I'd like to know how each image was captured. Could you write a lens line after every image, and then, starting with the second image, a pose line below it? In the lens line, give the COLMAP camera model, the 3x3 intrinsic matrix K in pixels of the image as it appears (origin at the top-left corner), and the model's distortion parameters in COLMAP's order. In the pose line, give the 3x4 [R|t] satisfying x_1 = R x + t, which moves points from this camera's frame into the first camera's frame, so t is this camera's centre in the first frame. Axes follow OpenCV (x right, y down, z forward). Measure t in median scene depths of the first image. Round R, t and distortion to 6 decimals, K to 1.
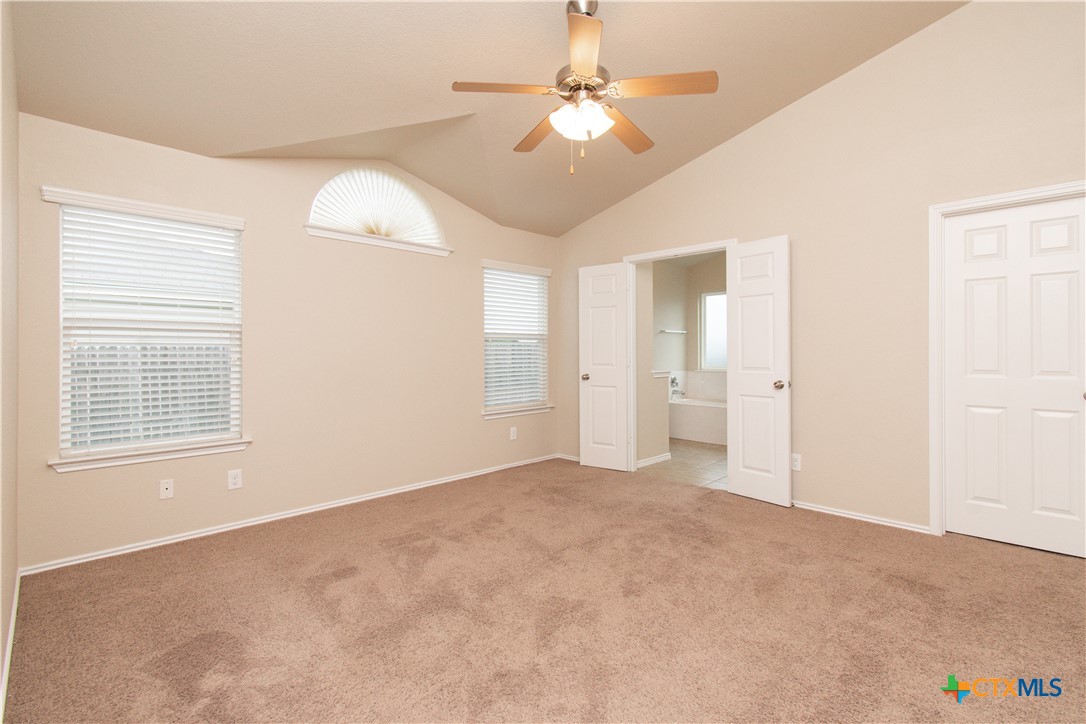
lens RADIAL K [[490.9, 0, 543.4], [0, 490.9, 345.9], [0, 0, 1]] dist [-0.001309, -0.000549]
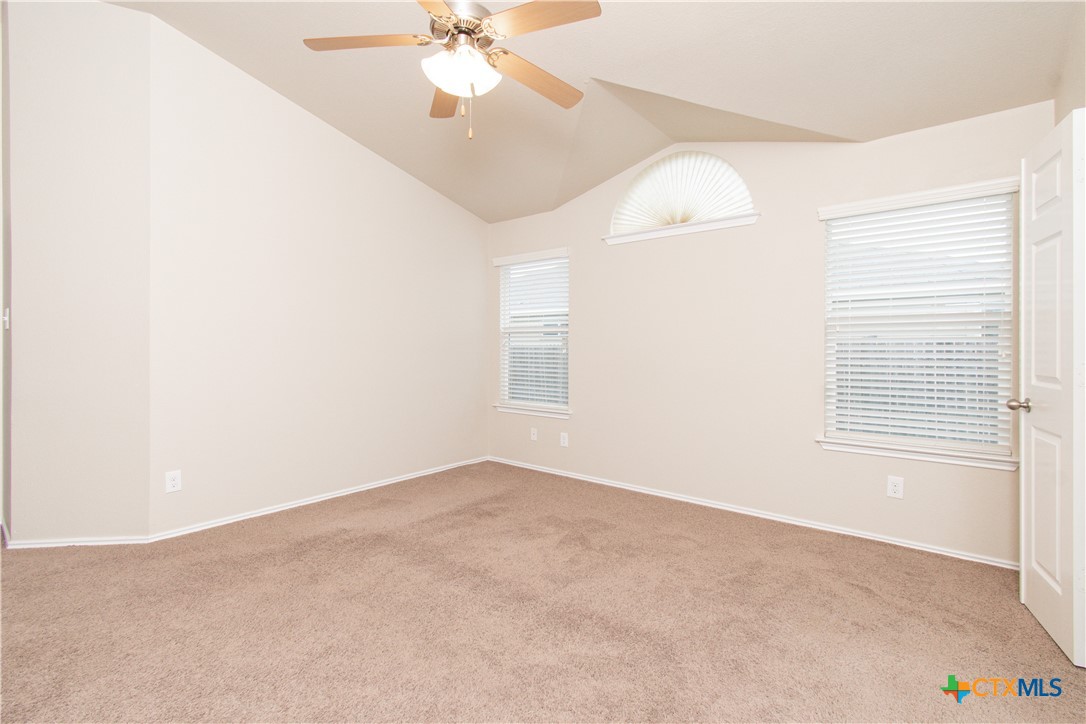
lens RADIAL K [[490.9, 0, 543.4], [0, 490.9, 345.9], [0, 0, 1]] dist [-0.001309, -0.000549]
pose [[0.085299, -0.001683, -0.996354, 0.787435], [0.005319, 0.999985, -0.001233, 0.012662], [0.996341, -0.005195, 0.085307, 0.897593]]
